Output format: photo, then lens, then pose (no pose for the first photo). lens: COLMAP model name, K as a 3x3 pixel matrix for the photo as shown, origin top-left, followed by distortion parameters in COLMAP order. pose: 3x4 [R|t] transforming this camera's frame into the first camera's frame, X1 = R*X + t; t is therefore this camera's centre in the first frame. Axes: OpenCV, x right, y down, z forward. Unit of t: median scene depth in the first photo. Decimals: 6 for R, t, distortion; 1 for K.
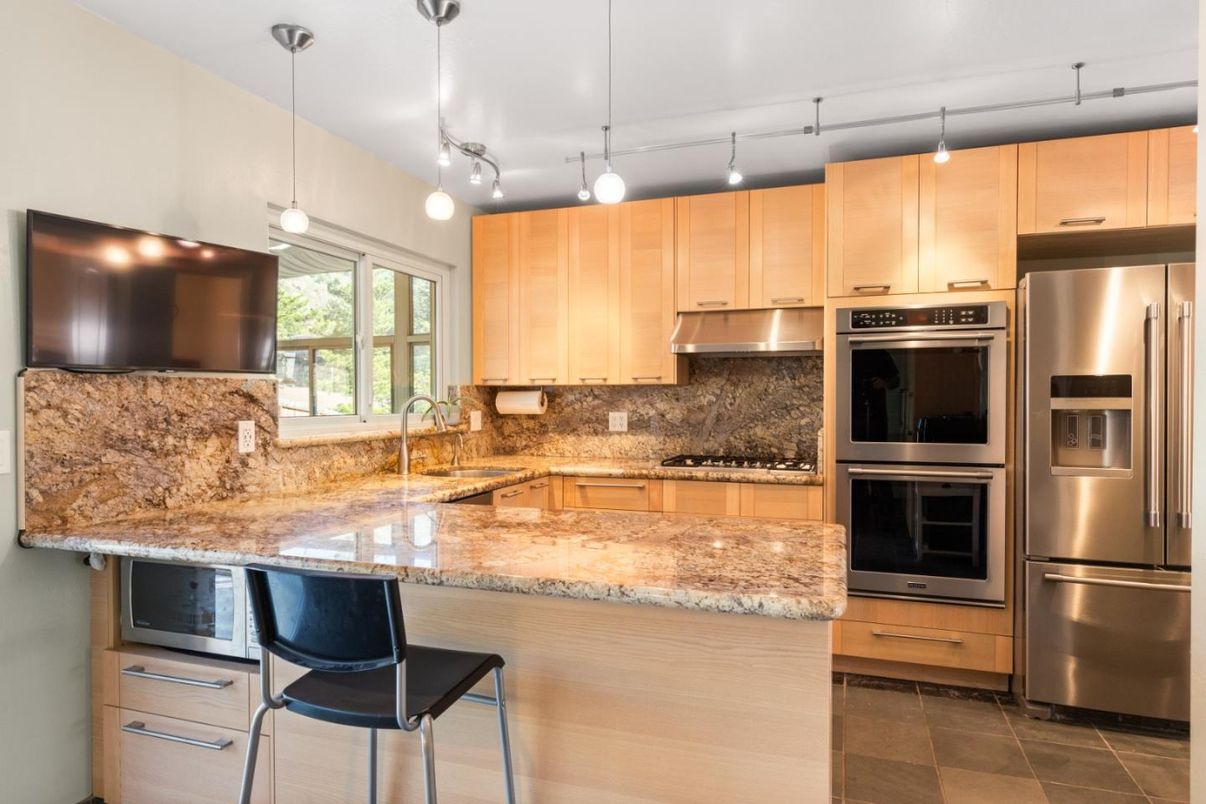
lens RADIAL K [[692.6, 0, 603.0], [0, 692.6, 402.0], [0, 0, 1]] dist [-0.001250, -0.000158]
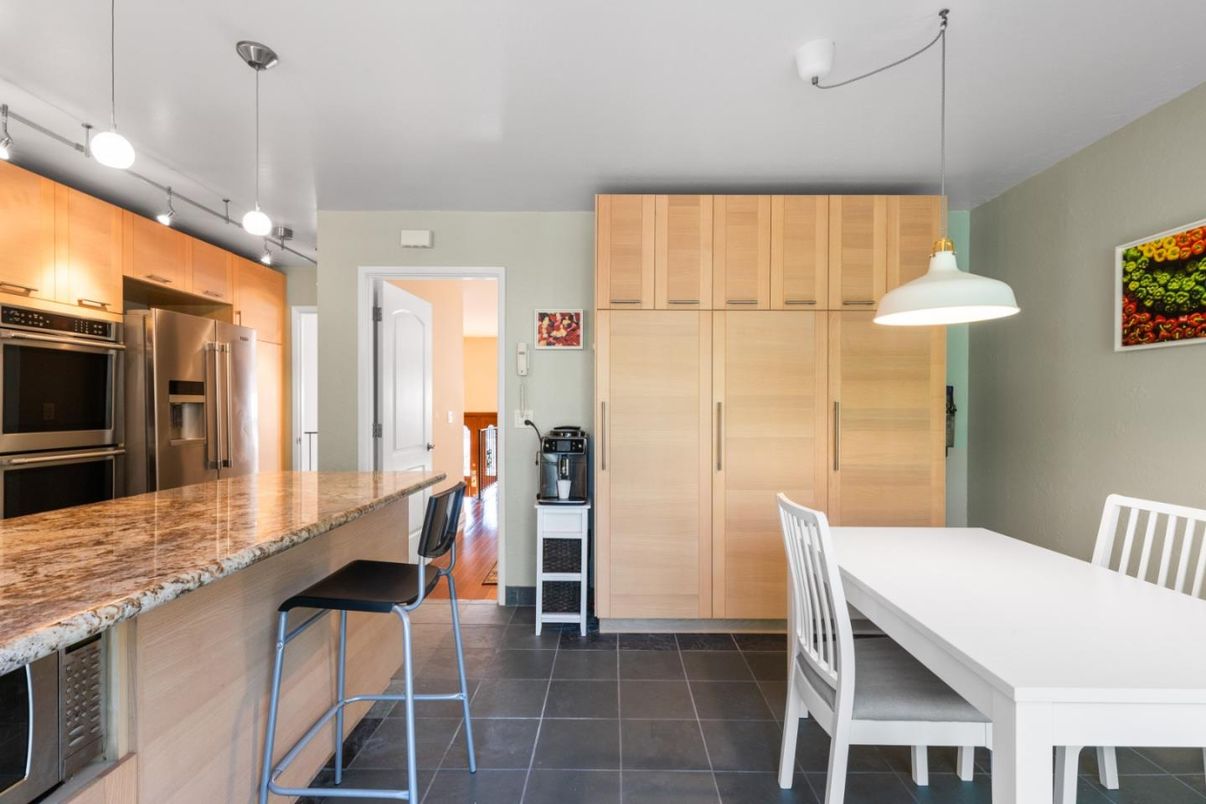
lens RADIAL K [[538.1, 0, 603.0], [0, 538.1, 402.0], [0, 0, 1]] dist [-0.000764, -0.000511]
pose [[-0.315377, 0.008270, 0.948931, -0.804627], [0.006242, 0.999958, -0.006640, 0.024988], [-0.948946, 0.003829, -0.315415, 0.495706]]
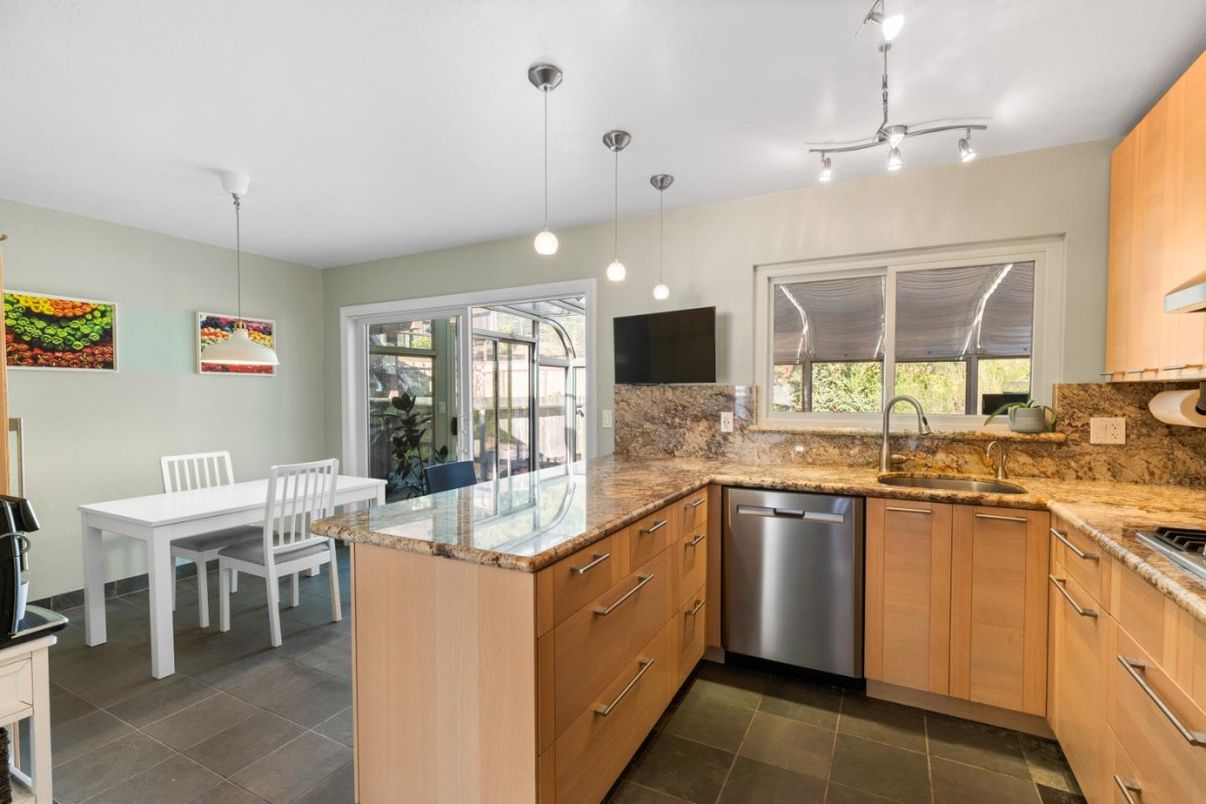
lens RADIAL K [[555.6, 0, 603.5], [0, 555.6, 409.7], [0, 0, 1]] dist [0.013224, -0.000518]
pose [[-0.144334, 0.032003, -0.989011, 0.759185], [-0.005873, 0.999432, 0.033197, -0.018125], [0.989512, 0.010600, -0.144064, 0.876607]]
